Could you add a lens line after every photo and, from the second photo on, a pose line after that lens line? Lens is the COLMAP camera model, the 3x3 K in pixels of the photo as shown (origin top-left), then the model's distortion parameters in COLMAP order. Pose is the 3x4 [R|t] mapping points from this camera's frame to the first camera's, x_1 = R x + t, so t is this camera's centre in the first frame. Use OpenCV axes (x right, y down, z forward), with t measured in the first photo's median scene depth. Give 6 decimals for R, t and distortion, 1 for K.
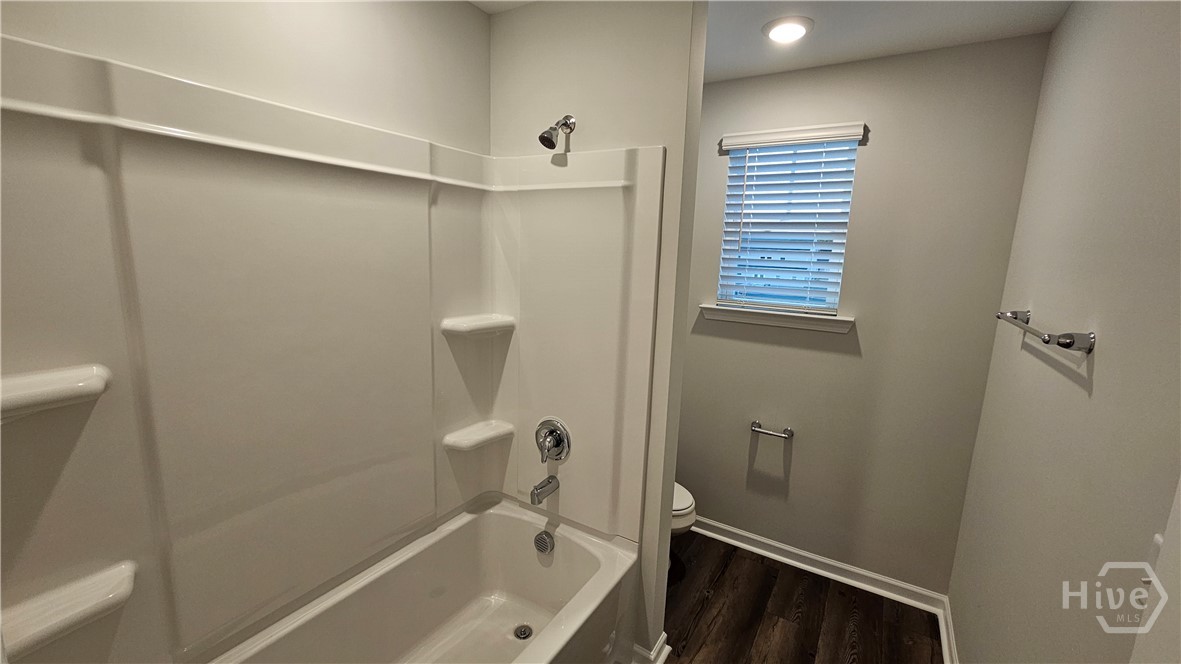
lens RADIAL K [[489.3, 0, 580.0], [0, 489.3, 338.7], [0, 0, 1]] dist [-0.001218, 0.000225]
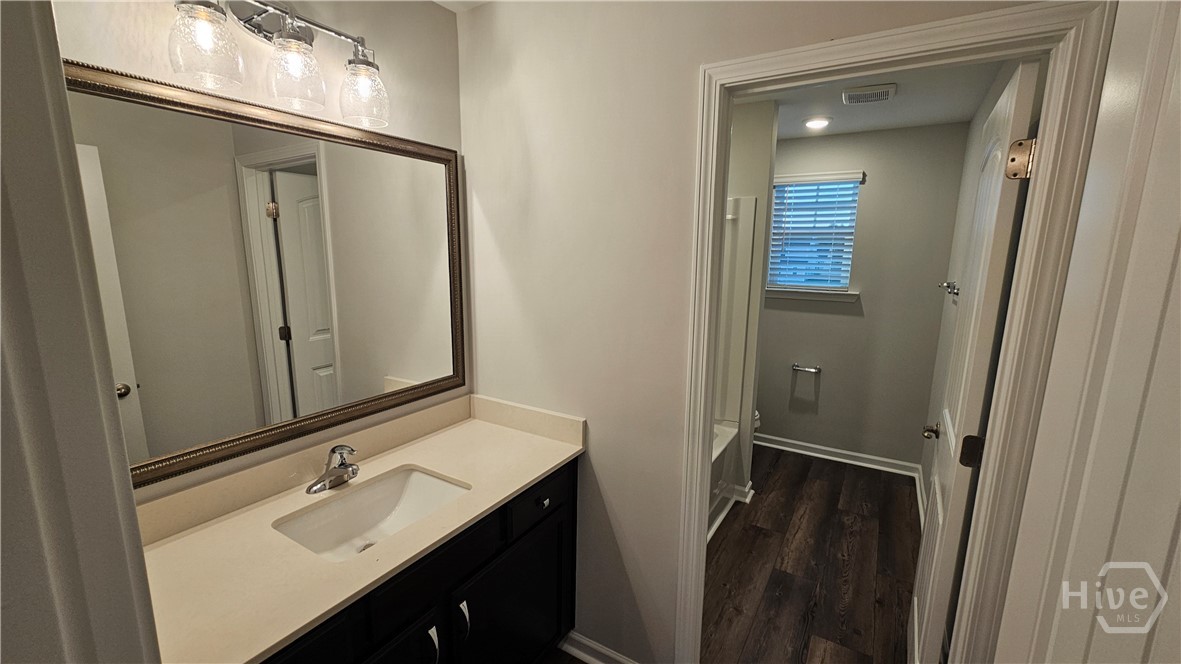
lens RADIAL K [[489.3, 0, 580.7], [0, 489.3, 341.8], [0, 0, 1]] dist [-0.001218, 0.000225]
pose [[0.999706, -0.024174, 0.001917, -0.343921], [0.024163, 0.999693, 0.005448, 0.085940], [-0.002048, -0.005400, 0.999983, -0.576804]]
